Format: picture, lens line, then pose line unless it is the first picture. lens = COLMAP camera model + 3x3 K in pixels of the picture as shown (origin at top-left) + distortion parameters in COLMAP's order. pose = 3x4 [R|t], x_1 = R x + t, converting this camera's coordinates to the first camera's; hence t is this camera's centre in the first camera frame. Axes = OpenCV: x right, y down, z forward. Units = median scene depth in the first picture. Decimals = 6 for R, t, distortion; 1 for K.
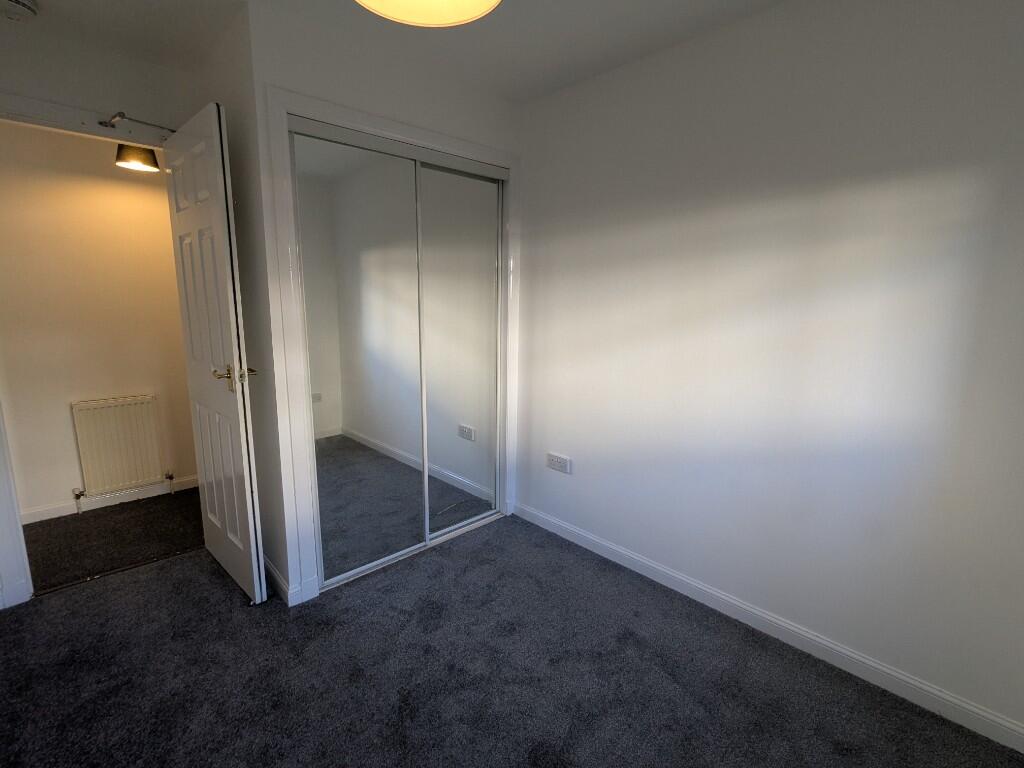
lens RADIAL K [[484.4, 0, 512.0], [0, 484.4, 384.0], [0, 0, 1]] dist [-0.000505, -0.000144]
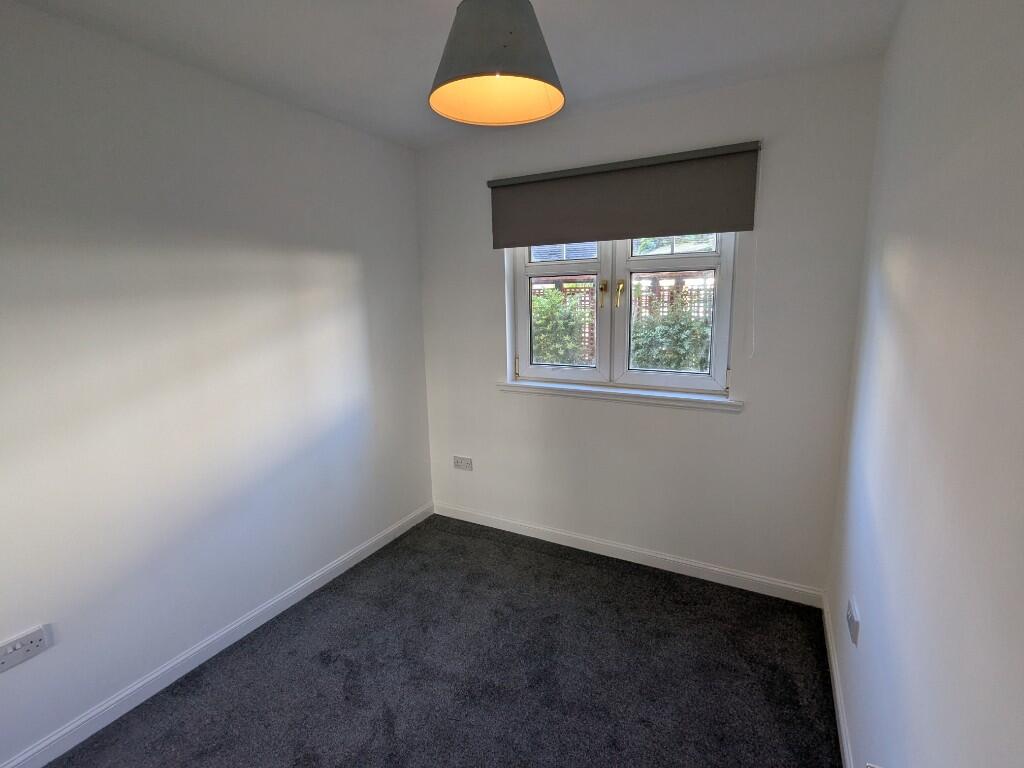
lens RADIAL K [[484.4, 0, 512.0], [0, 484.4, 384.0], [0, 0, 1]] dist [-0.000505, -0.000144]
pose [[-0.310501, -0.173536, 0.934598, -0.757233], [0.187554, 0.952683, 0.239205, -0.215655], [-0.931886, 0.249561, -0.263262, 0.742275]]
